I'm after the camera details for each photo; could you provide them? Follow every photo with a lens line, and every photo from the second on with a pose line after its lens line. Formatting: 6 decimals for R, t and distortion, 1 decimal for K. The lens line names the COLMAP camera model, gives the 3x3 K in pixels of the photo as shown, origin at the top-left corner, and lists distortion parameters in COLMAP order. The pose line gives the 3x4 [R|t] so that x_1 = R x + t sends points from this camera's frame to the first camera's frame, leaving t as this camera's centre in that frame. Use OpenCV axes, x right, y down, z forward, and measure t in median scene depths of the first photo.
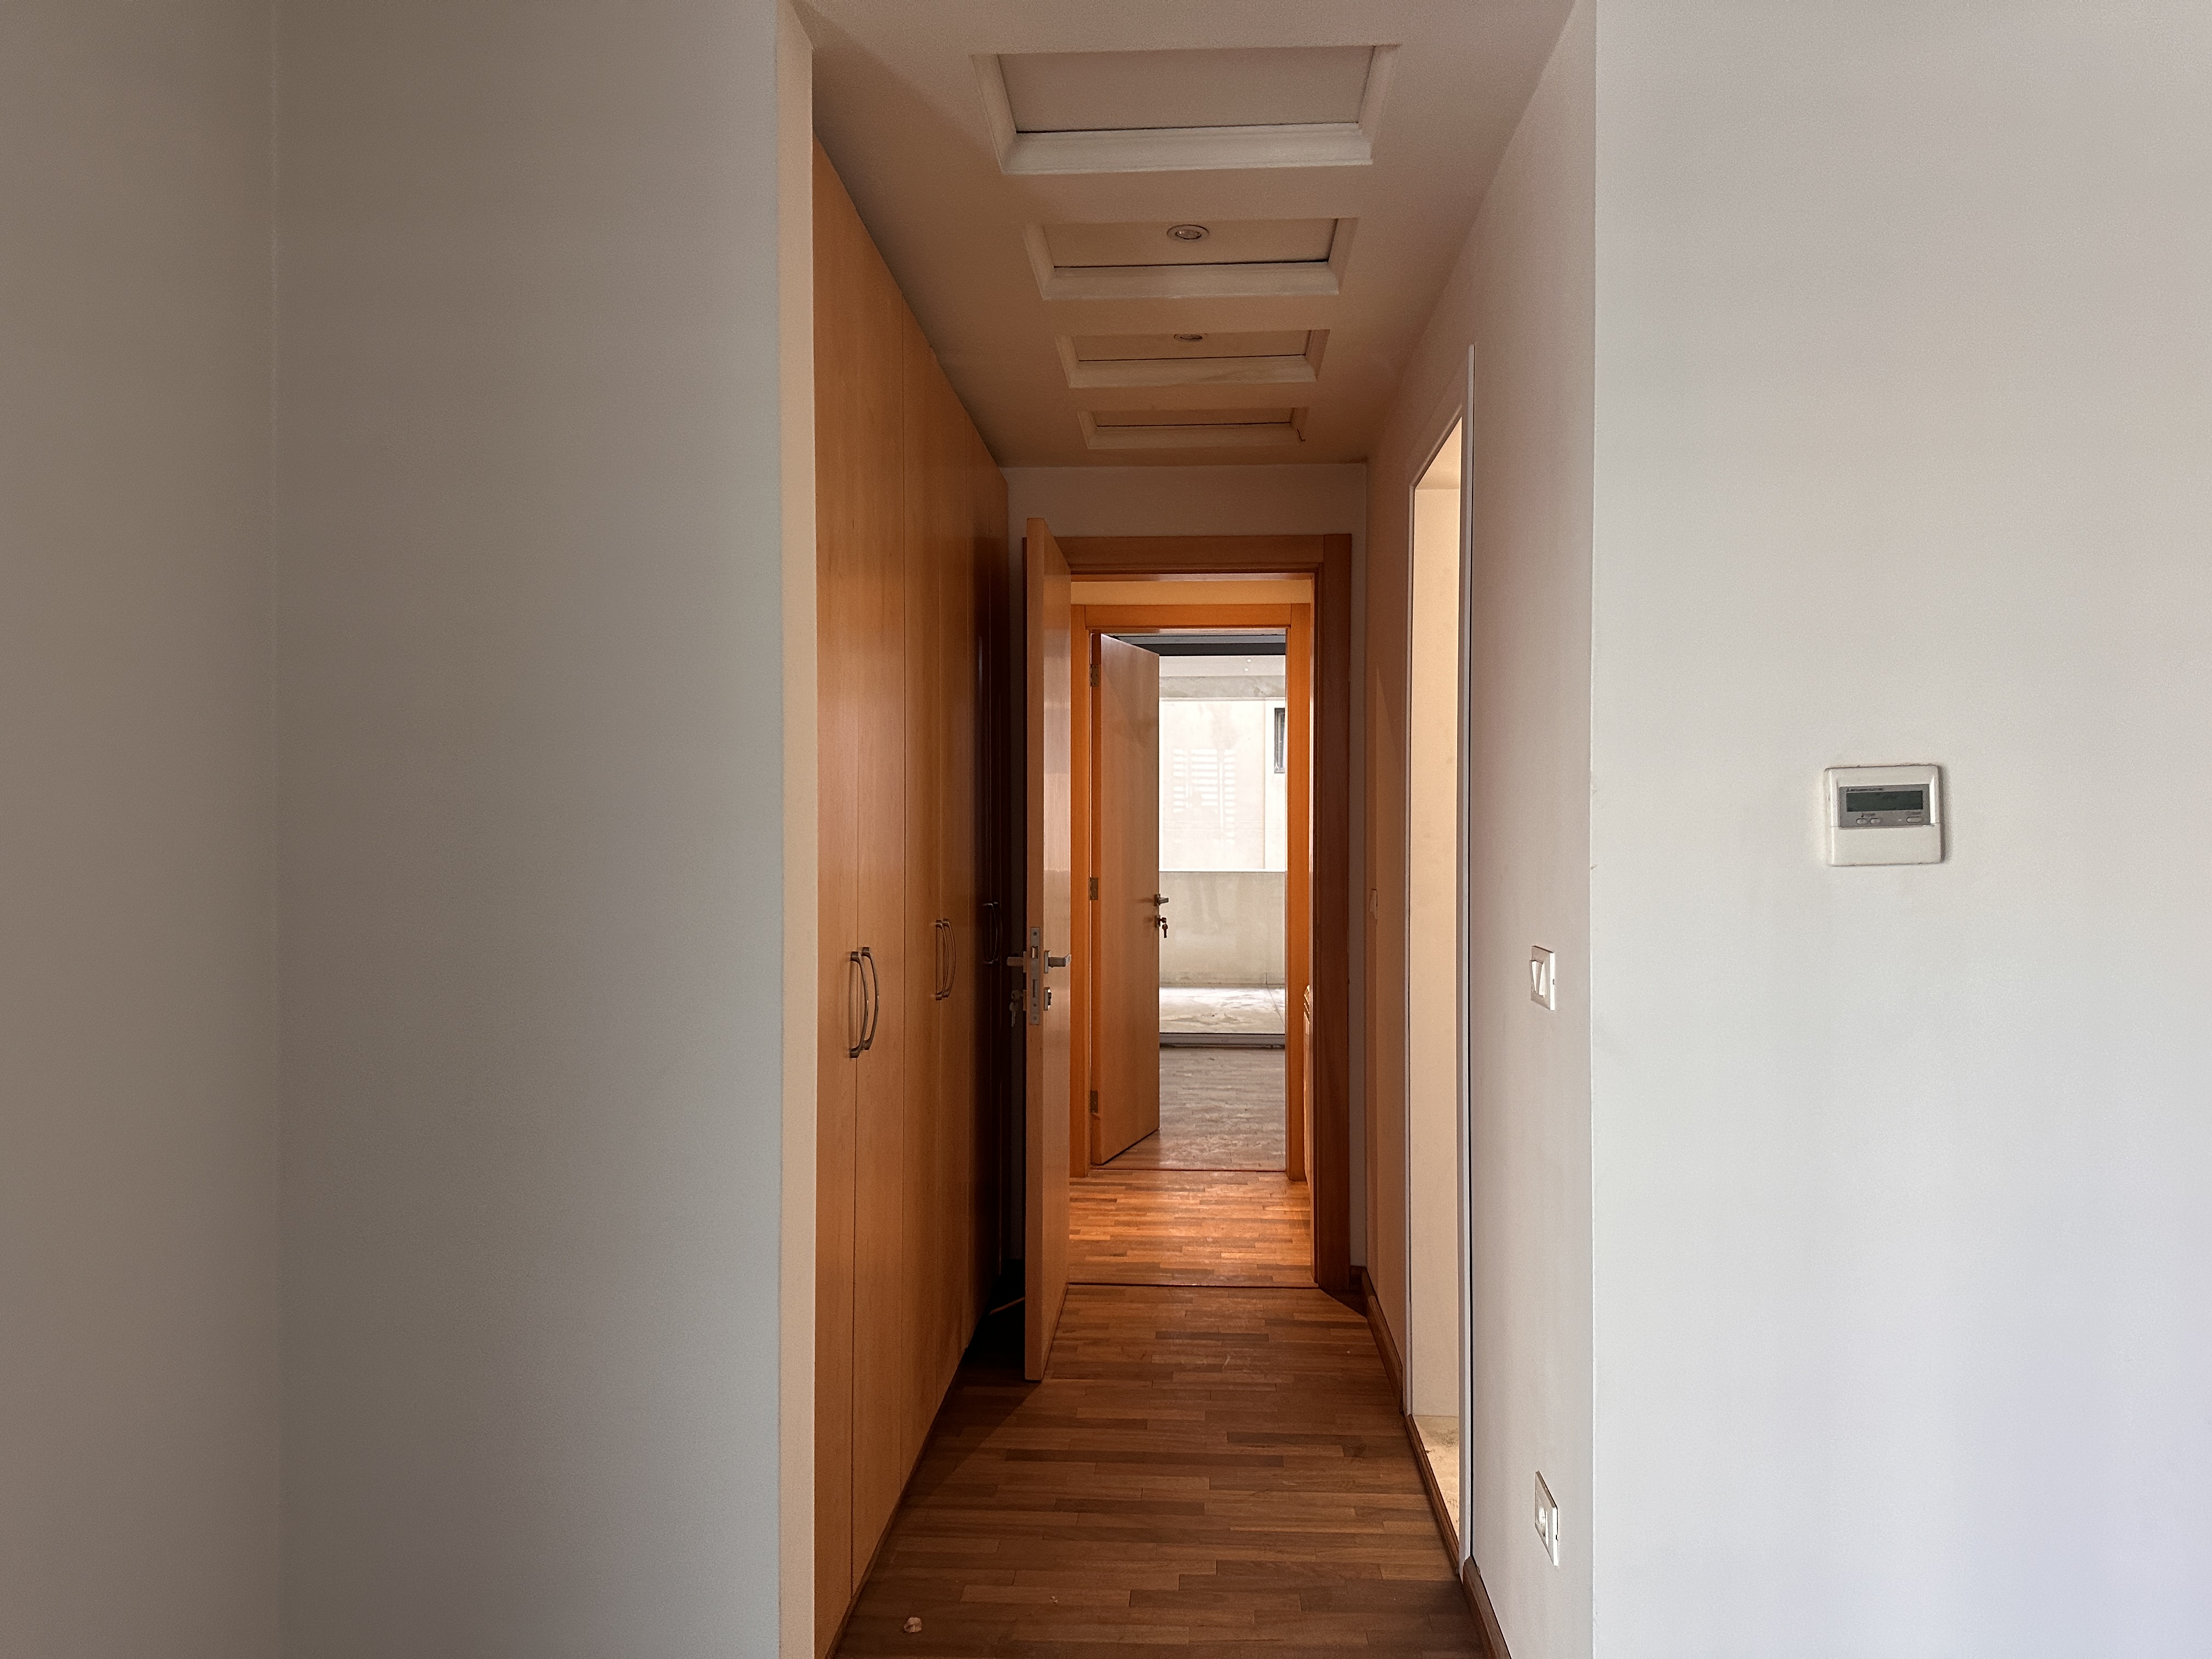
lens RADIAL K [[1583.6, 0, 1106.0], [0, 1583.6, 829.5], [0, 0, 1]] dist [0.185682, -0.401028]
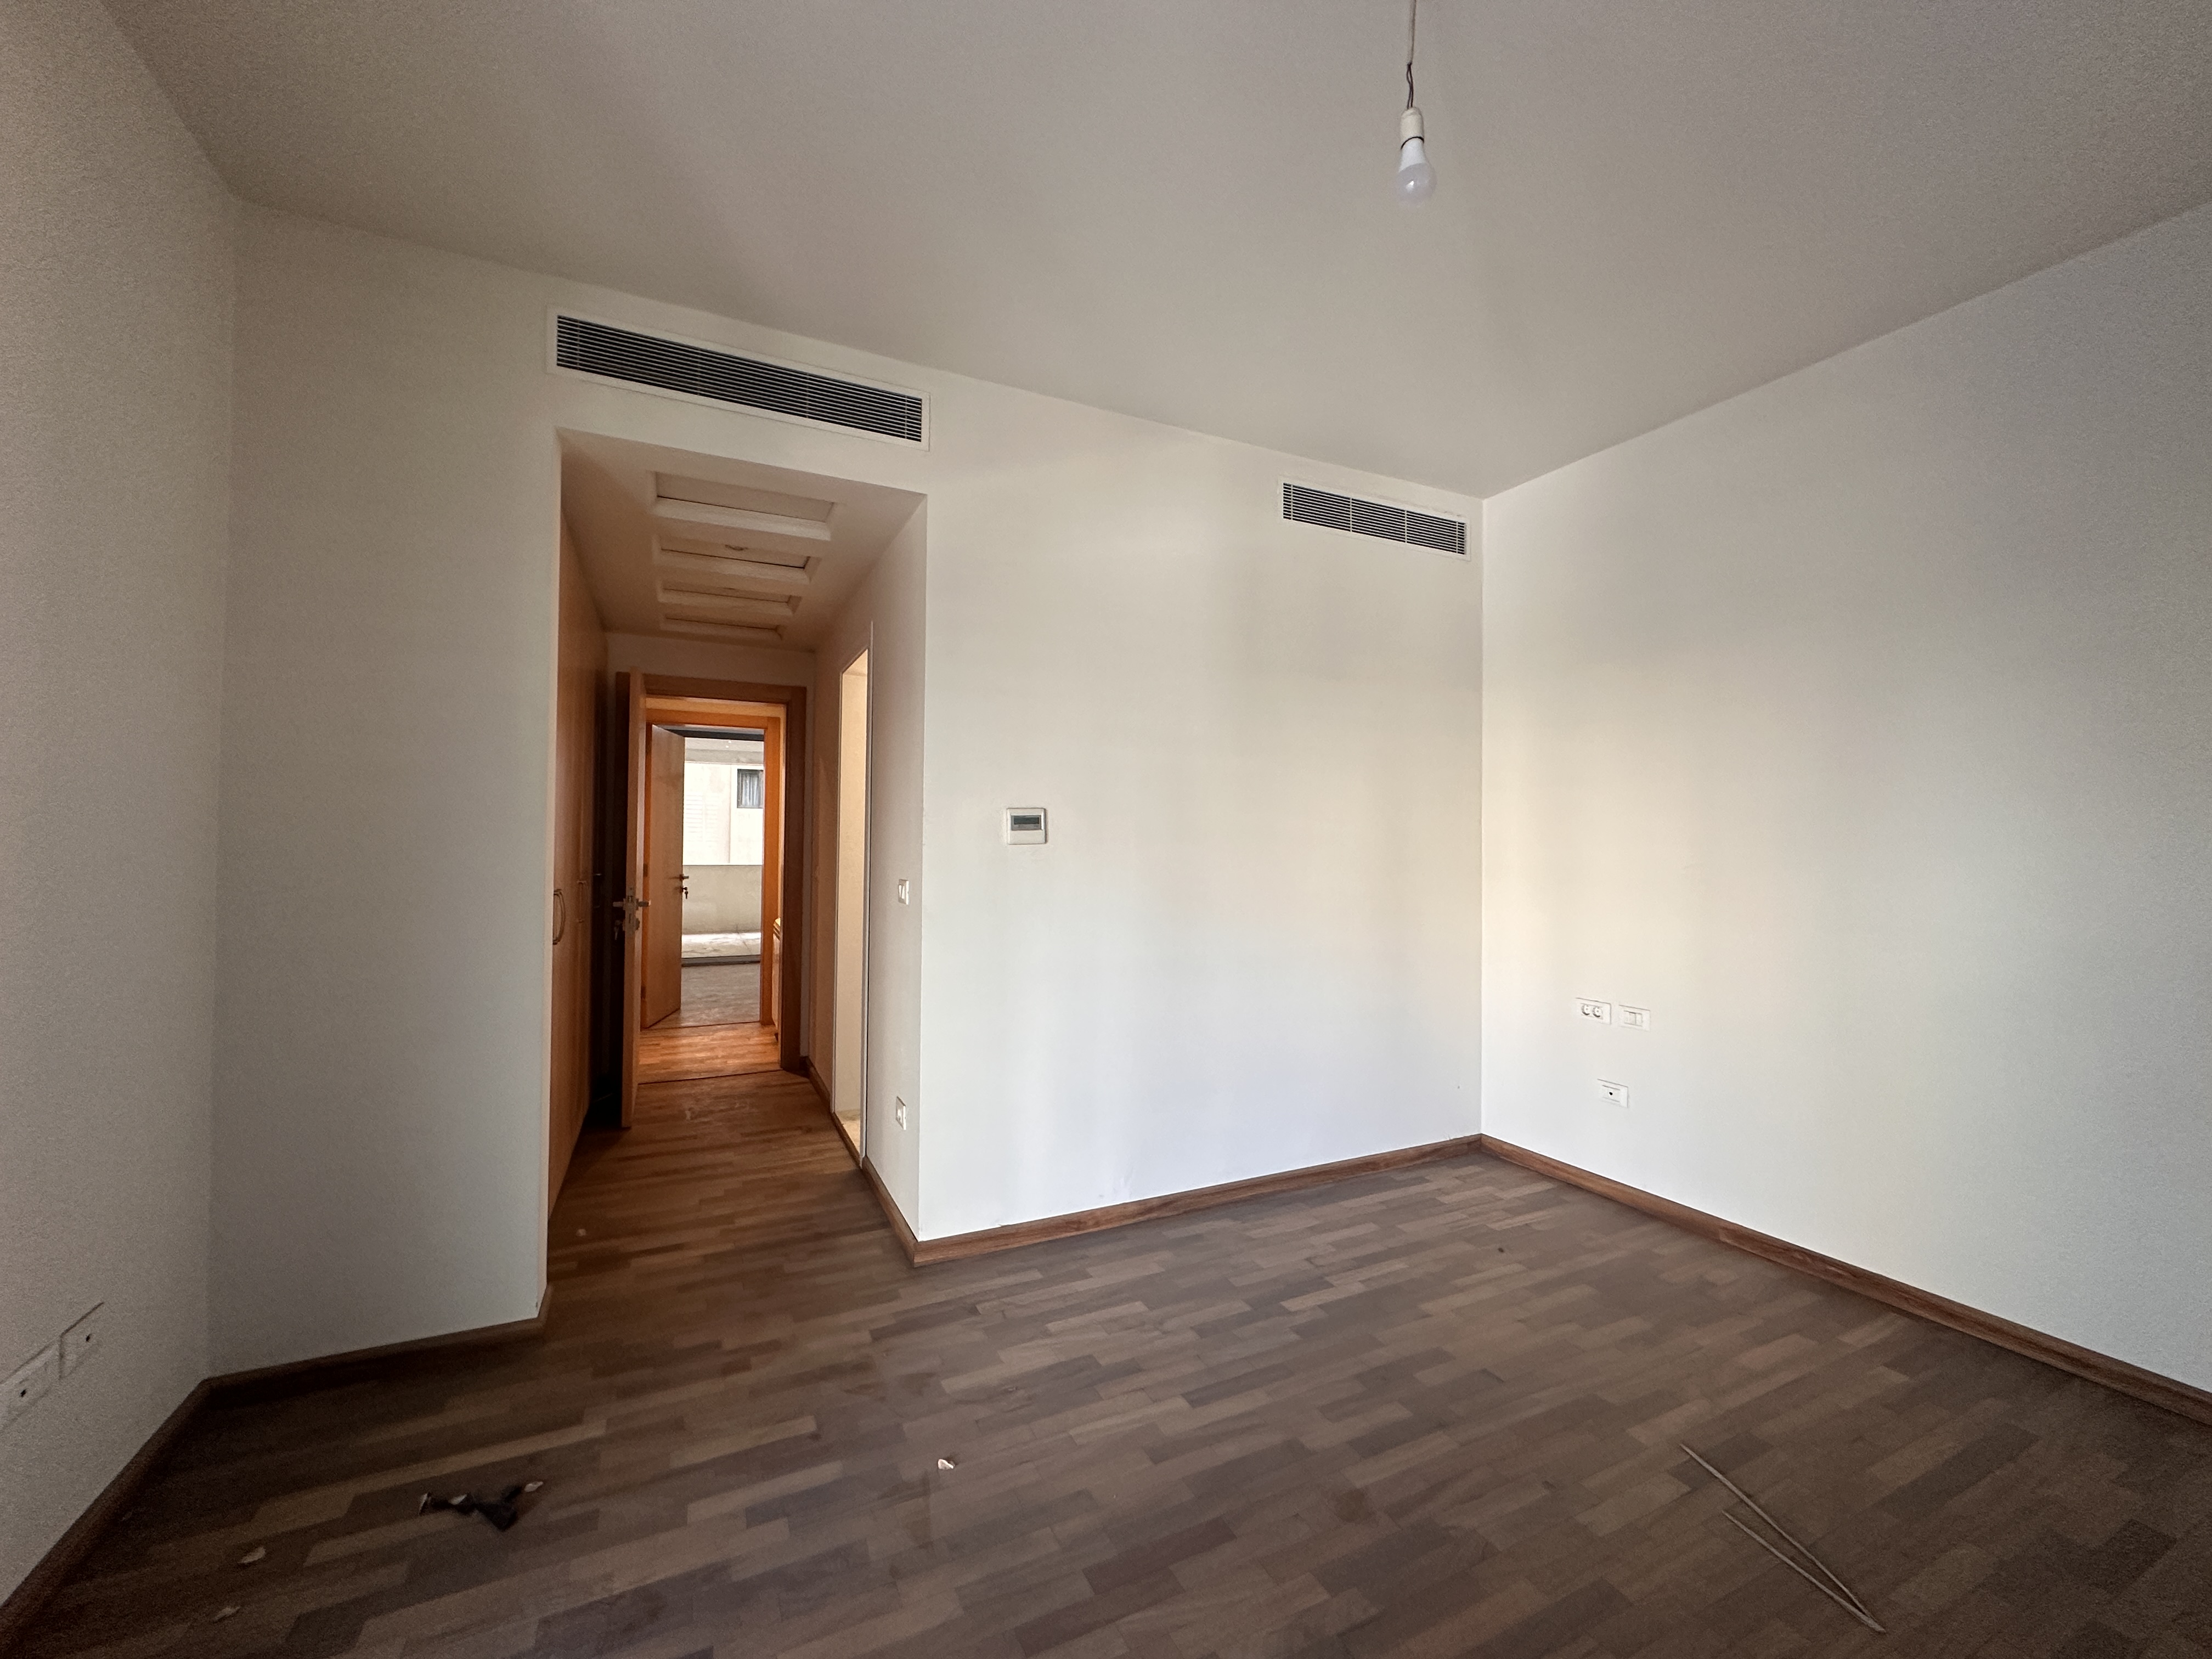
lens RADIAL K [[880.4, 0, 1106.0], [0, 880.4, 829.5], [0, 0, 1]] dist [-0.000545, 0.000315]
pose [[0.876653, 0.013303, 0.480939, -0.051839], [-0.006412, 0.999852, -0.015969, 0.008851], [-0.481081, 0.010915, 0.876608, -0.163118]]
